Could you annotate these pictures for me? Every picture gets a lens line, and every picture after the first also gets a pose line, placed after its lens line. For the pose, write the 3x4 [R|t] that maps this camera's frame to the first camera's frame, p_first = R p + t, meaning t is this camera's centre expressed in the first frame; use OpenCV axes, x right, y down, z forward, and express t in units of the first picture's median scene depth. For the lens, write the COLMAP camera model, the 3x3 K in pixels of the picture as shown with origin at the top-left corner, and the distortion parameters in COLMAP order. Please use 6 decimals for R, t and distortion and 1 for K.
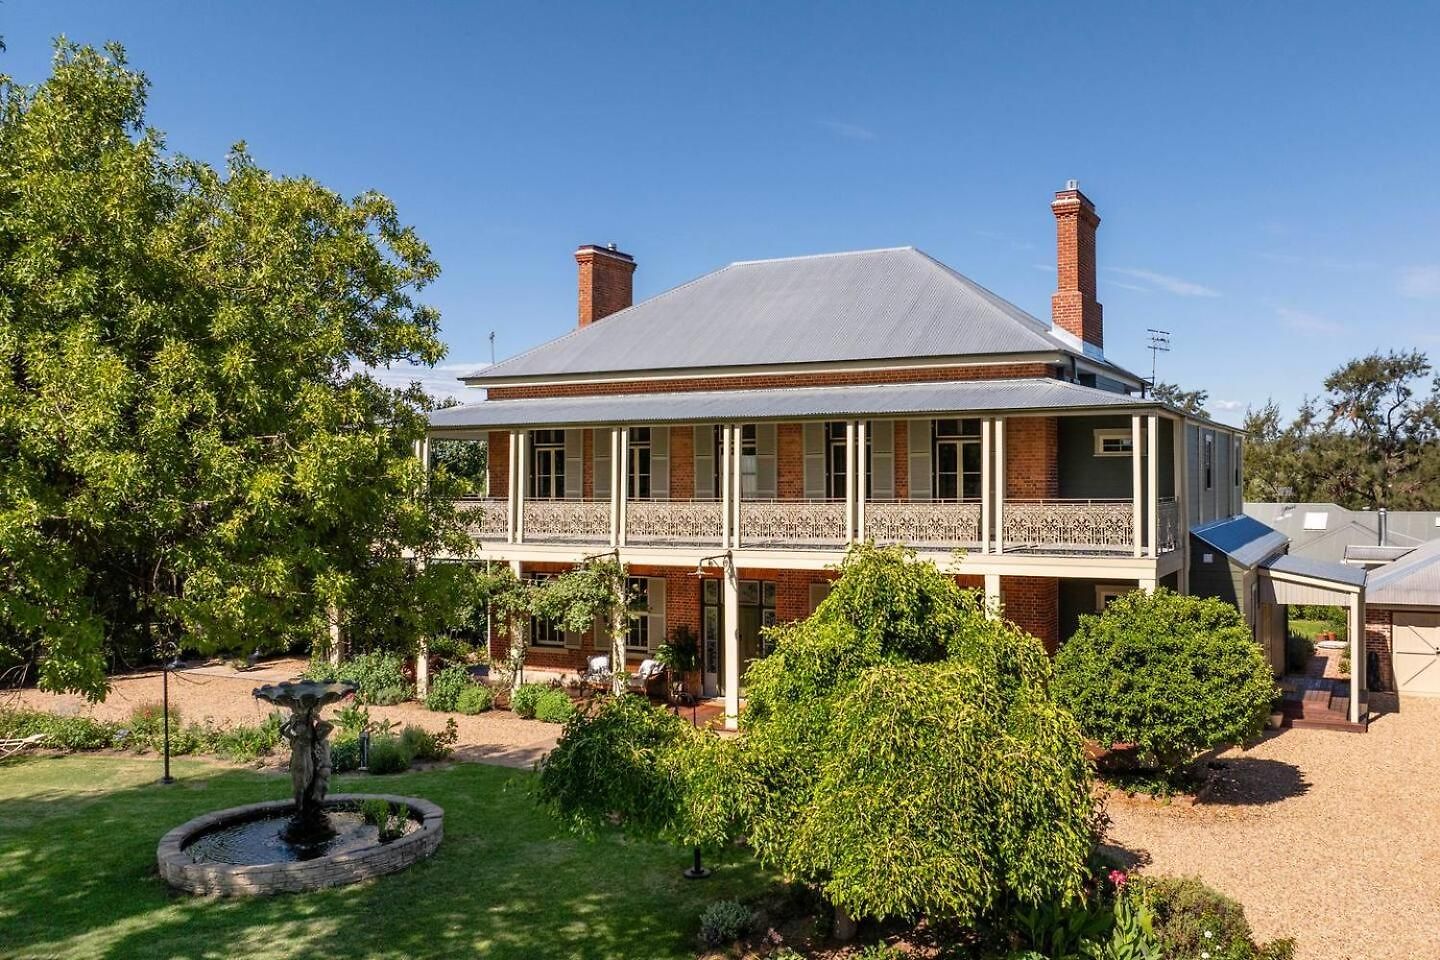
lens RADIAL K [[1080.6, 0, 789.9], [0, 1080.6, 480.2], [0, 0, 1]] dist [-0.007799, -0.005815]
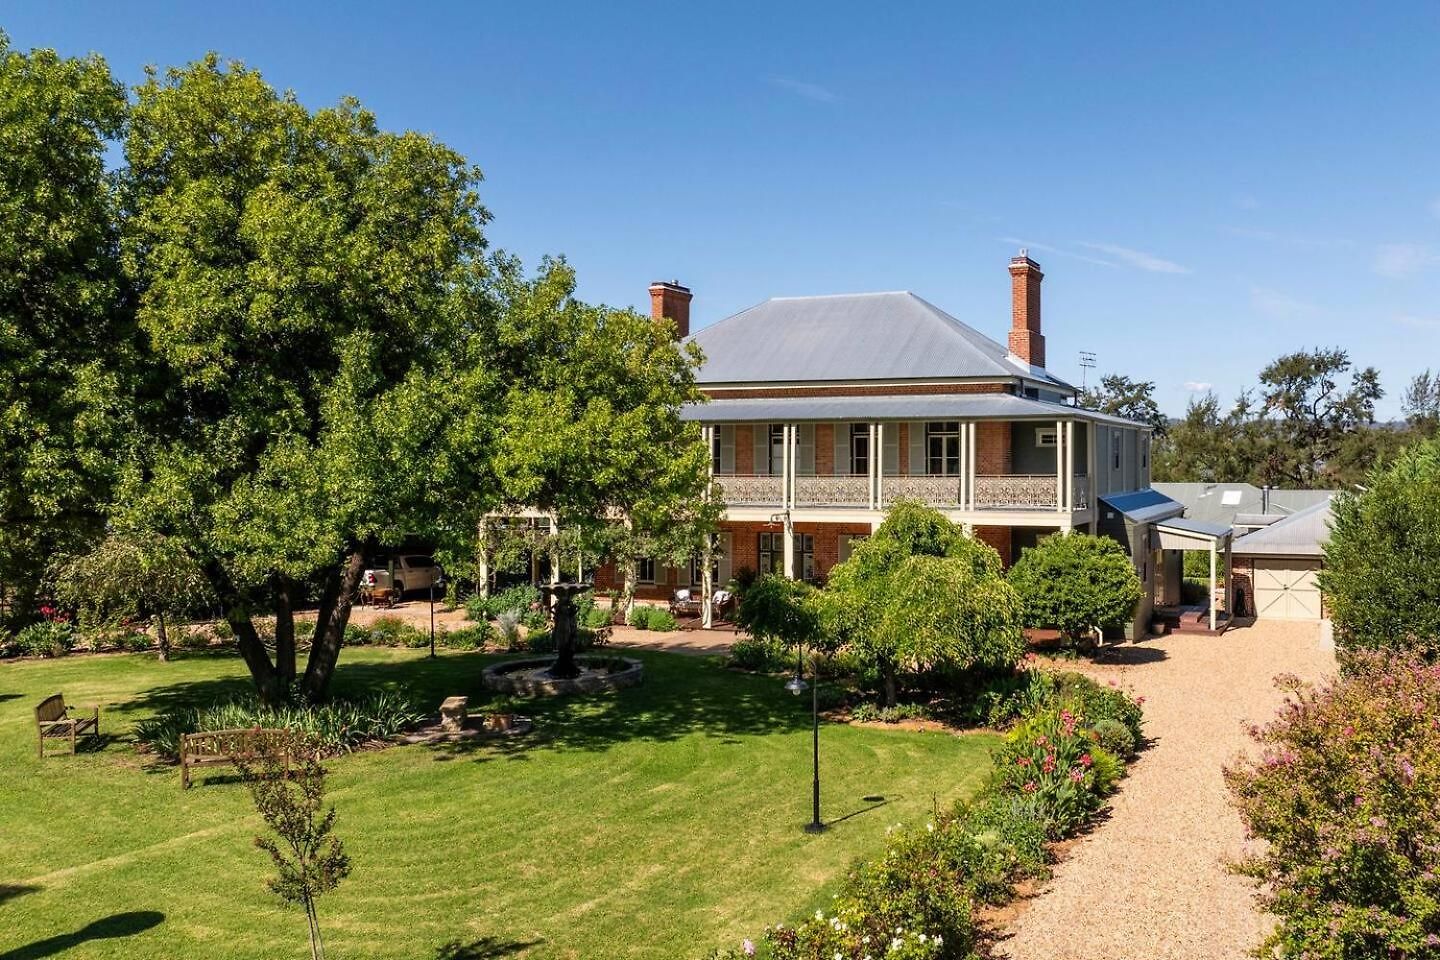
lens RADIAL K [[1139.4, 0, 796.4], [0, 1139.4, 476.3], [0, 0, 1]] dist [0.000039, -0.002385]
pose [[0.998942, 0.002469, 0.045929, -0.111616], [-0.003007, 0.999928, 0.011660, 0.001266], [-0.045897, -0.011785, 0.998877, -0.520980]]
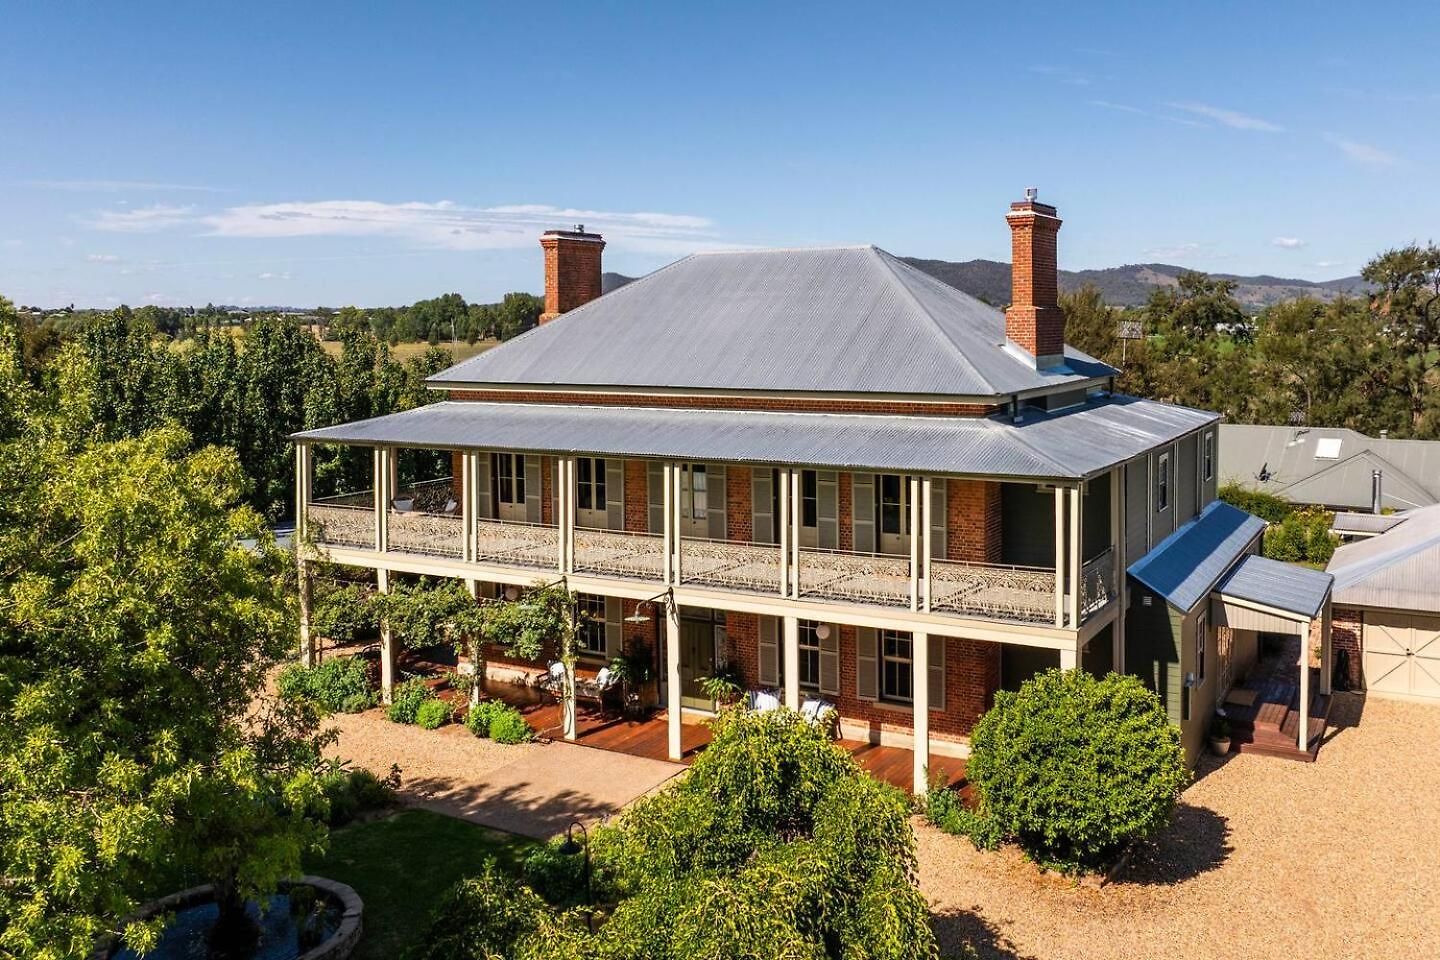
lens RADIAL K [[1103.2, 0, 790.4], [0, 1103.2, 378.4], [0, 0, 1]] dist [-0.007990, -0.009087]
pose [[0.999193, -0.003396, -0.040026, 0.094959], [0.005488, 0.998619, 0.052258, -0.177761], [0.039793, -0.052435, 0.997831, -0.014768]]
